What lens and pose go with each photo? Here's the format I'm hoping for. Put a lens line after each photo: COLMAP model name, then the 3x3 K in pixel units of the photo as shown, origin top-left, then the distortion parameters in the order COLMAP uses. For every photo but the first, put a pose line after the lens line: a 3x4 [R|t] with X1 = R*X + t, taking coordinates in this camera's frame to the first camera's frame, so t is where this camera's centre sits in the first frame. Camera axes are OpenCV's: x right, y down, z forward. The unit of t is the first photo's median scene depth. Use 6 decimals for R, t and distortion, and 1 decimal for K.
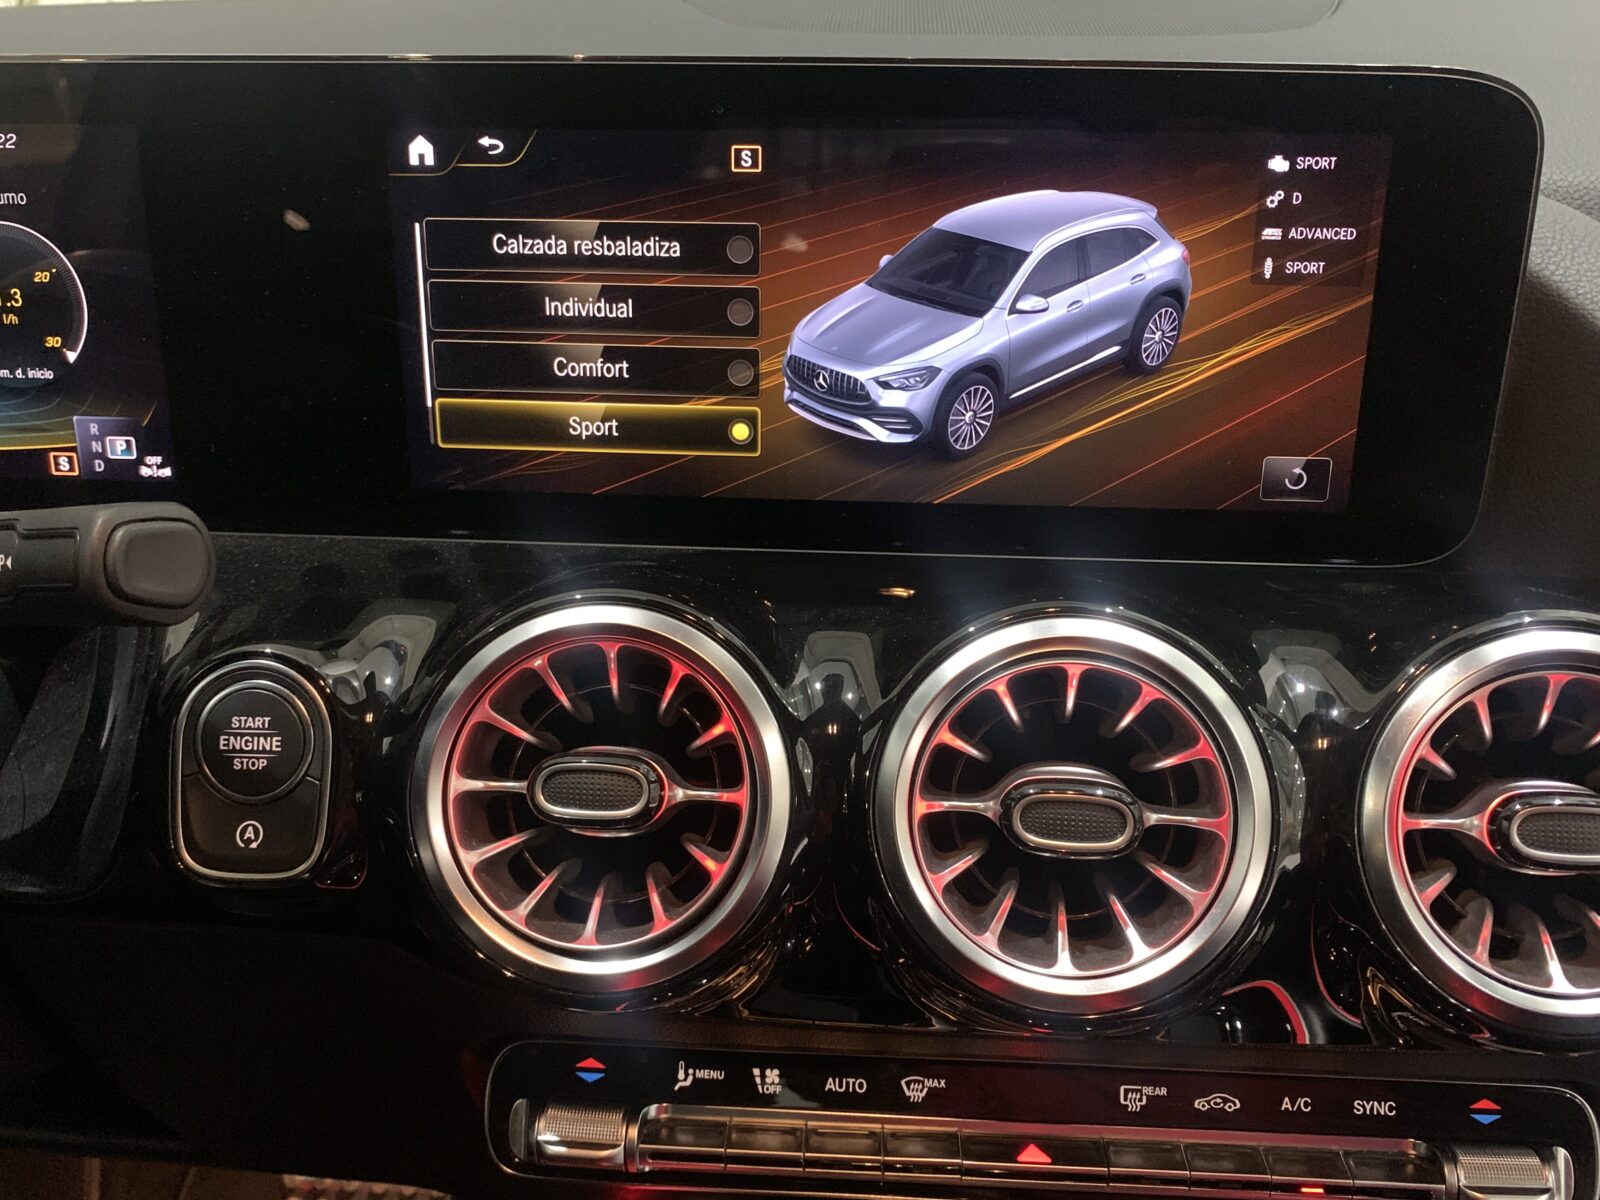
lens RADIAL K [[1361.7, 0, 797.1], [0, 1361.7, 587.7], [0, 0, 1]] dist [0.034302, -0.068156]
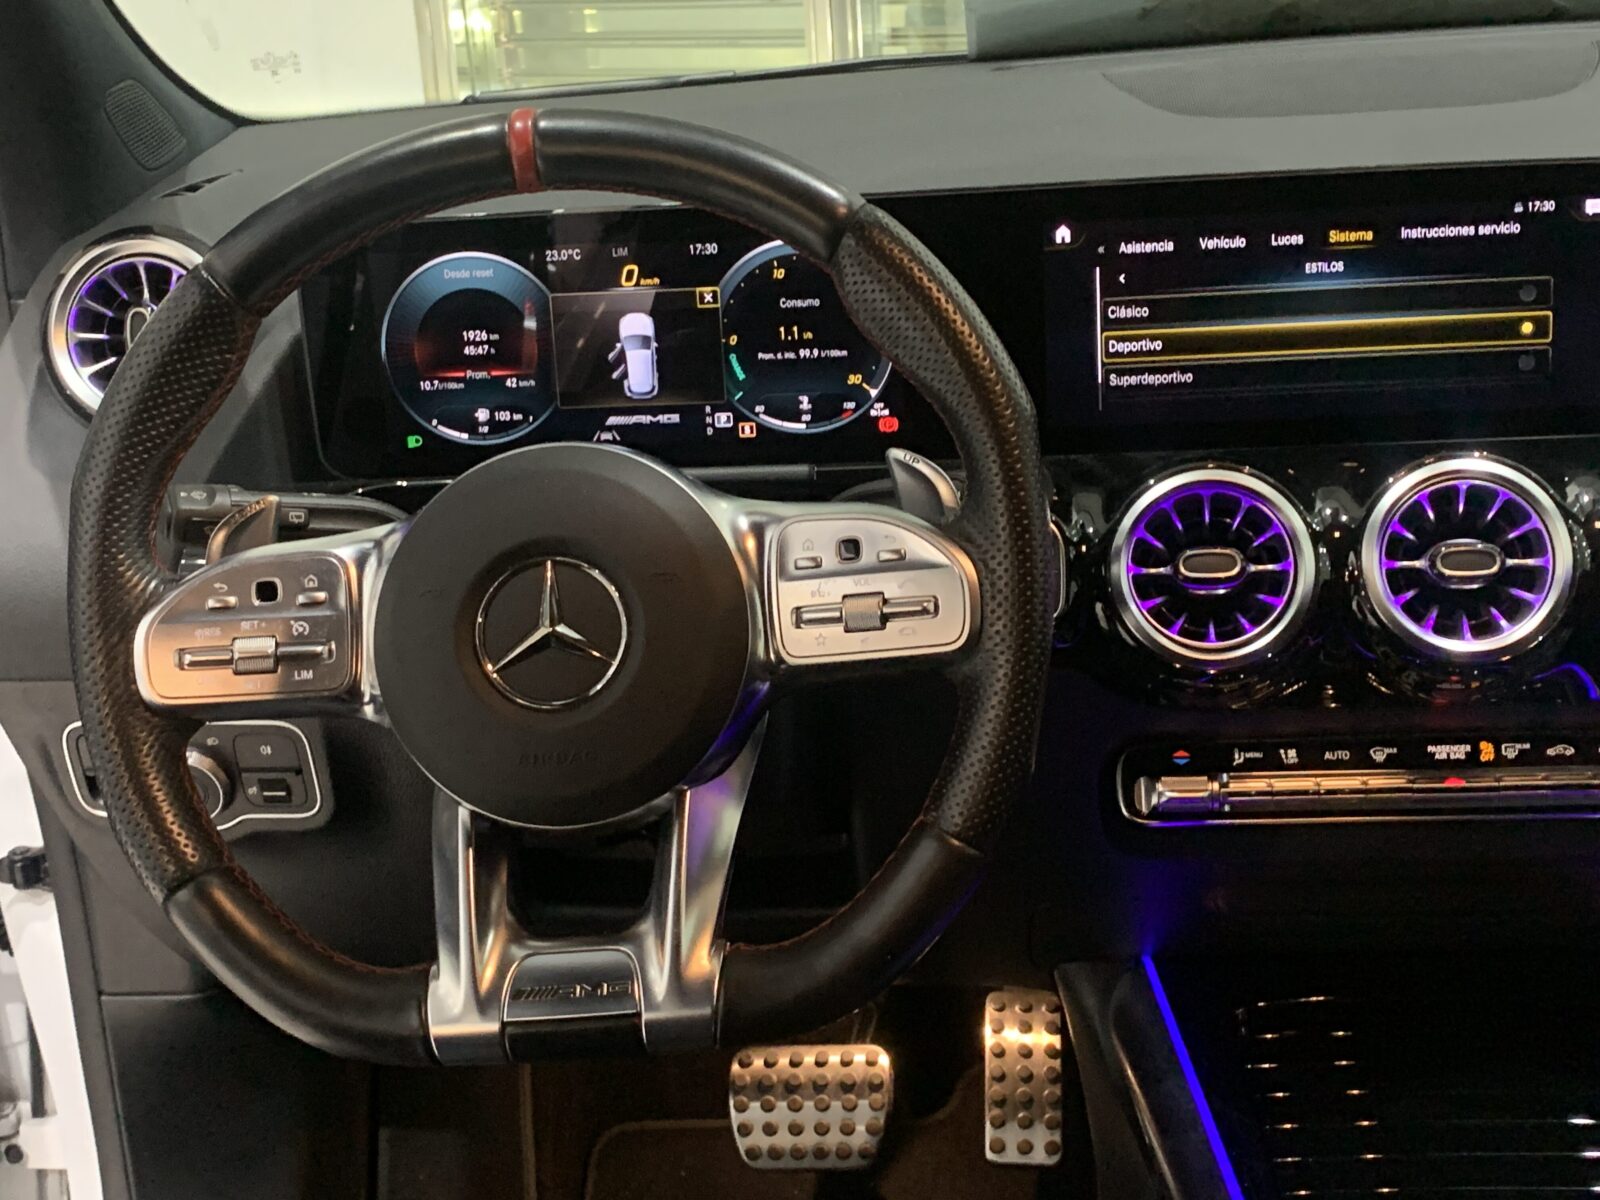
lens RADIAL K [[2185.5, 0, 813.9], [0, 2185.5, 574.9], [0, 0, 1]] dist [0.134281, 0.000000]
pose [[0.997851, -0.057510, -0.031397, -0.579687], [0.055461, 0.996495, -0.062632, 0.309377], [0.034889, 0.060756, 0.997543, -2.000047]]
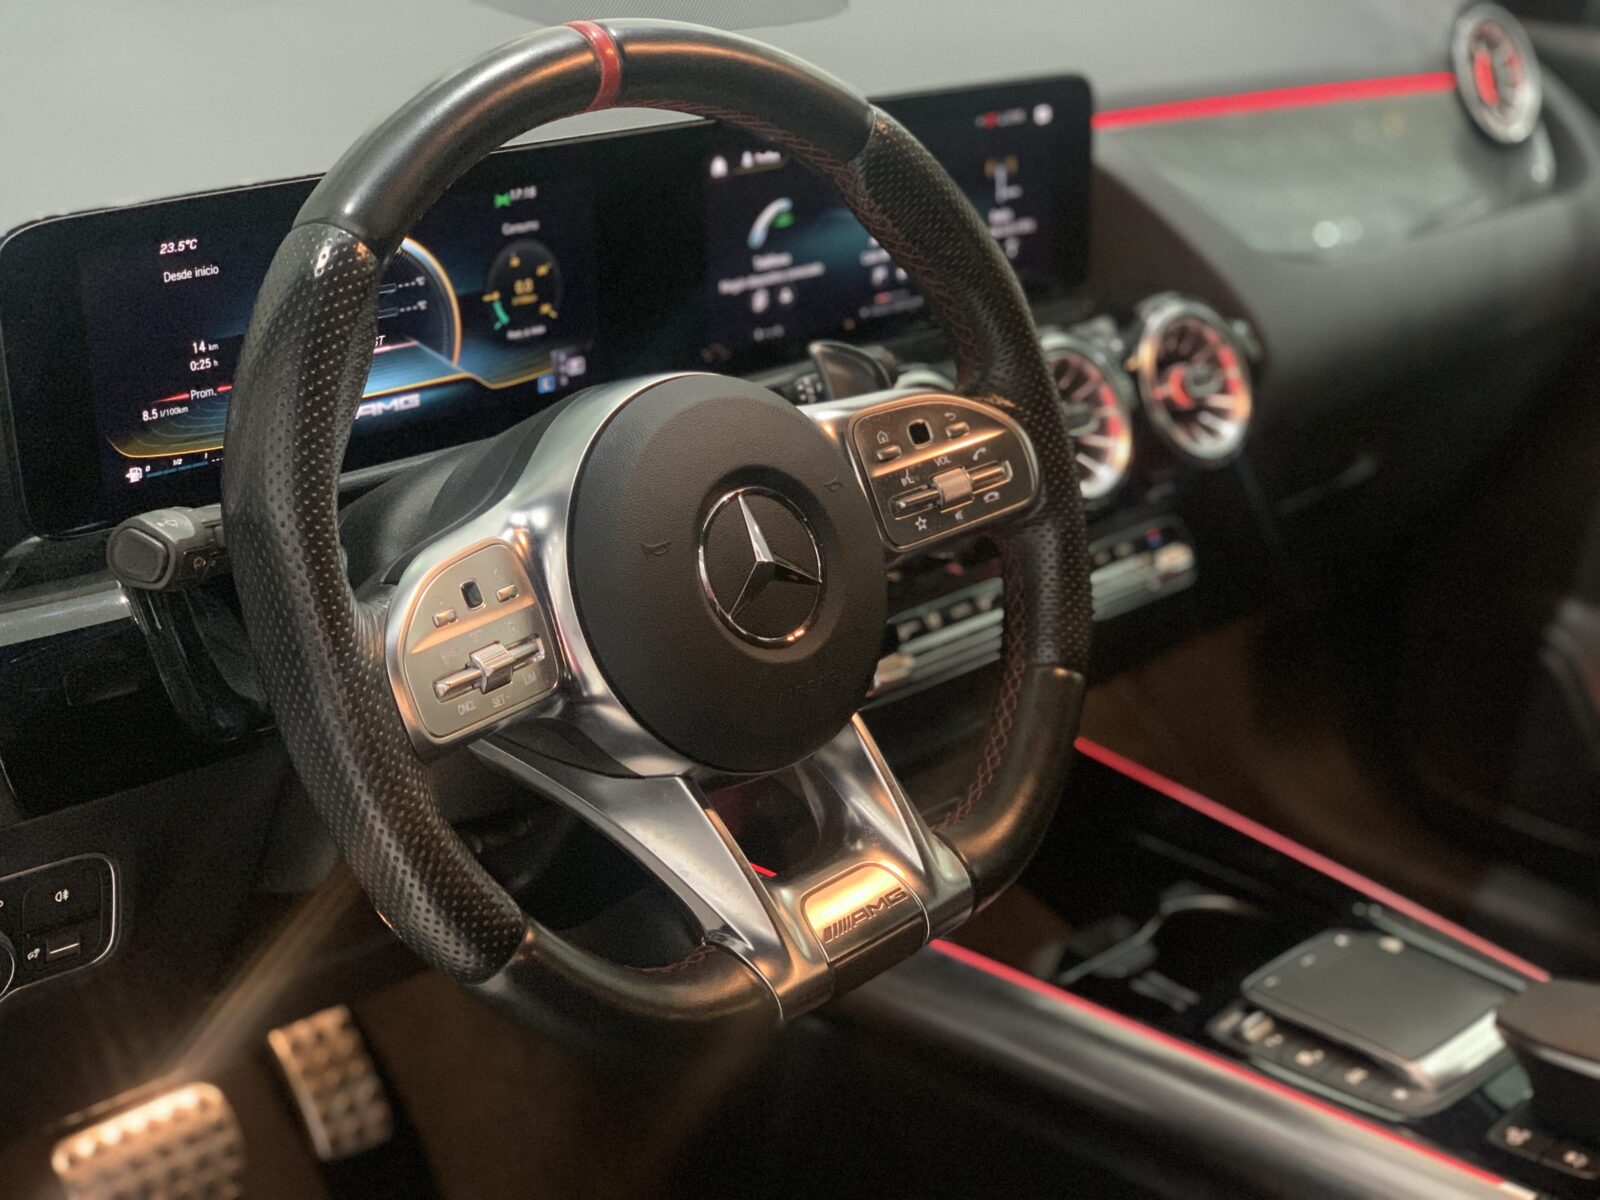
lens RADIAL K [[2399.3, 0, 784.4], [0, 2399.3, 574.1], [0, 0, 1]] dist [0.031086, 0.000000]
pose [[0.658904, -0.252885, 0.708446, -2.833349], [0.239496, 0.963314, 0.121114, -0.176954], [-0.713083, 0.089867, 0.695296, -1.336904]]
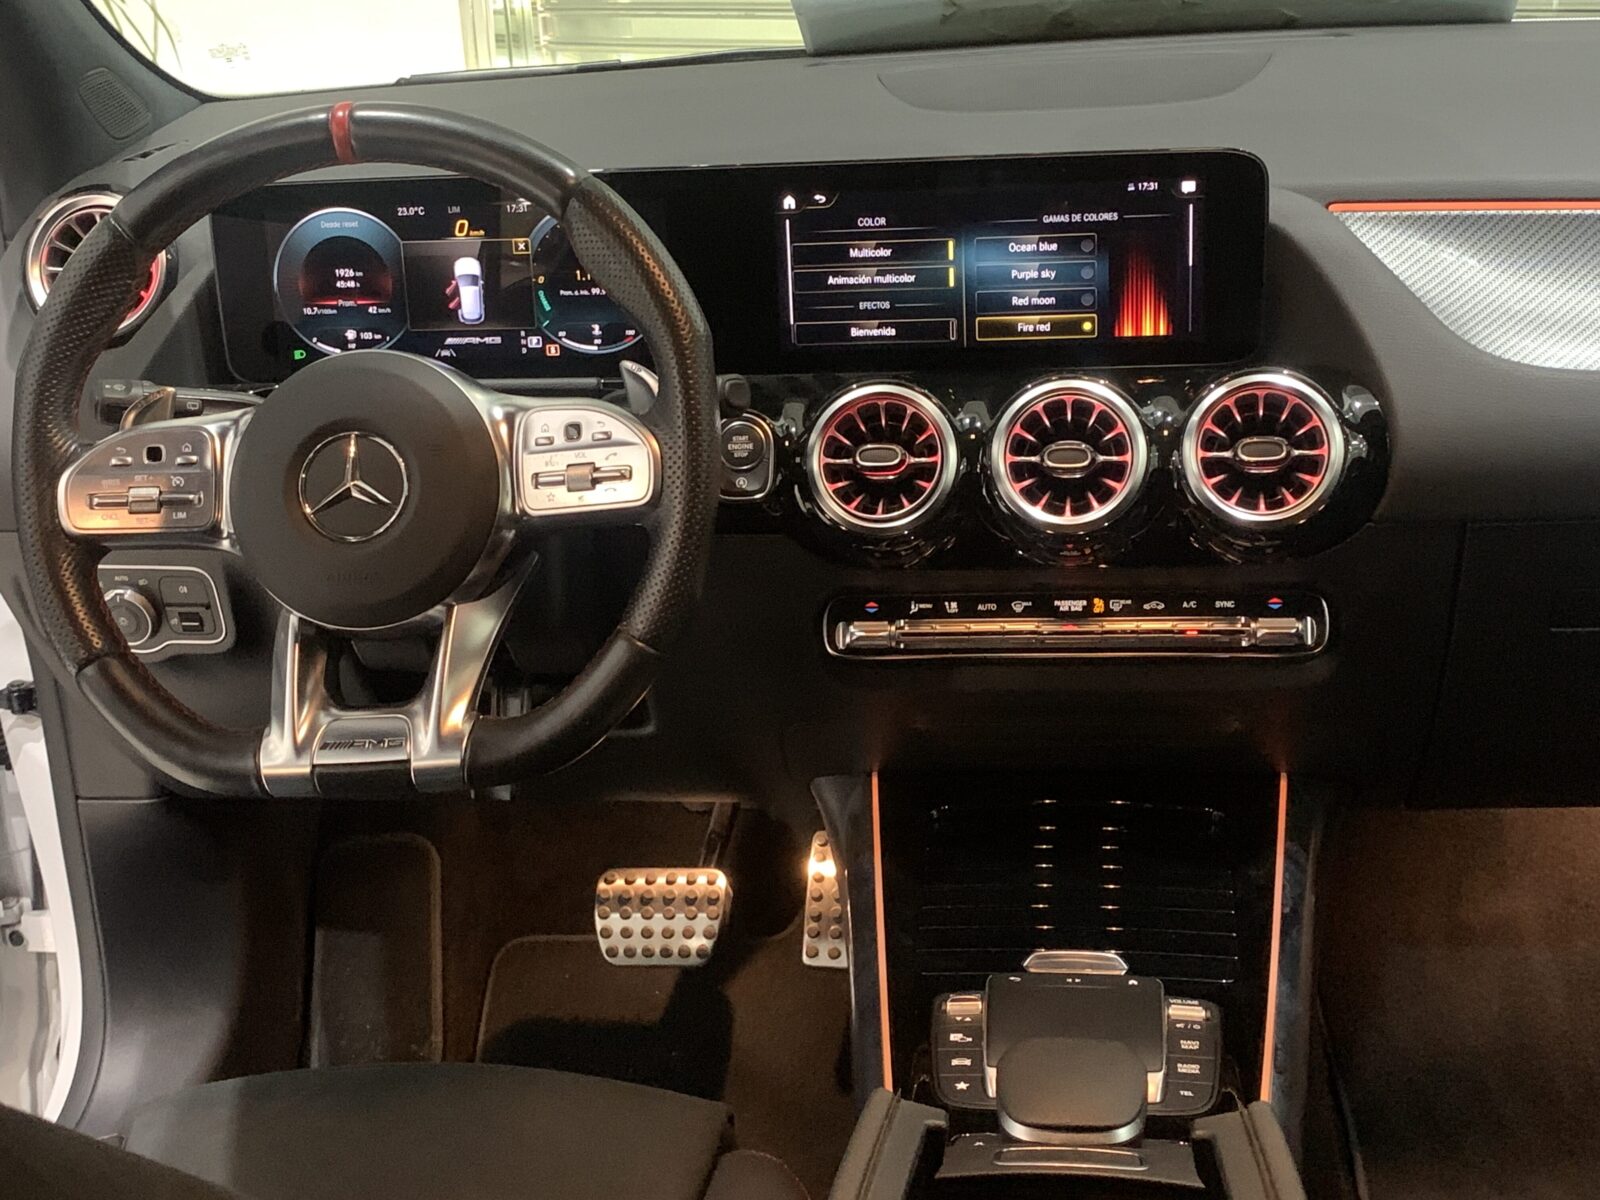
lens RADIAL K [[2185.5, 0, 786.1], [0, 2185.5, 590.3], [0, 0, 1]] dist [0.134281, 0.000000]
pose [[0.995794, -0.034058, -0.085055, 0.015275], [0.030652, 0.998687, -0.041041, 0.531067], [0.086341, 0.038261, 0.995531, -2.902343]]
